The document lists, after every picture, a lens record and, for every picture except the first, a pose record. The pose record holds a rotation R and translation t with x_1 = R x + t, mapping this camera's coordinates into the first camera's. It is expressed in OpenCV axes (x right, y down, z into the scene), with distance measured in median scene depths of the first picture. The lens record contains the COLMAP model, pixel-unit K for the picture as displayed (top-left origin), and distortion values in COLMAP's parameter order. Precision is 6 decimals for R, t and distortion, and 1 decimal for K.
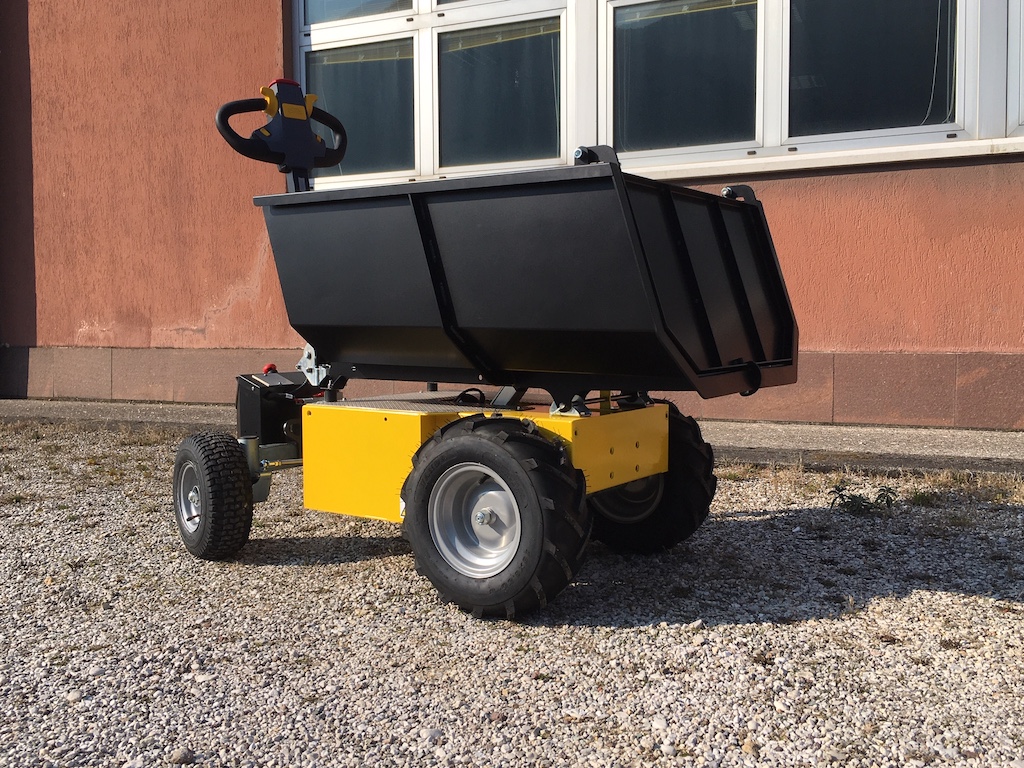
lens RADIAL K [[949.5, 0, 512.0], [0, 949.5, 384.0], [0, 0, 1]] dist [0.012304, 0.009083]
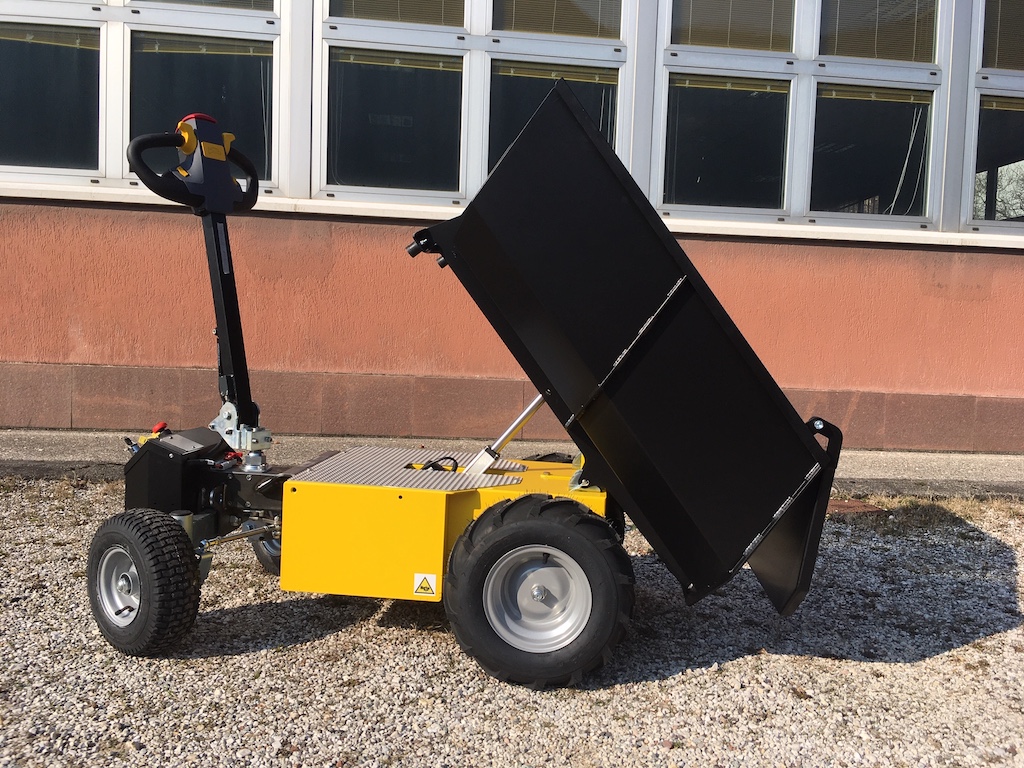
lens RADIAL K [[864.3, 0, 512.0], [0, 864.3, 384.0], [0, 0, 1]] dist [0.007965, -0.011454]
pose [[0.868938, 0.009062, 0.494838, -0.542722], [-0.017026, 0.999788, 0.011587, -0.105198], [-0.494628, -0.018494, 0.868908, 0.185271]]
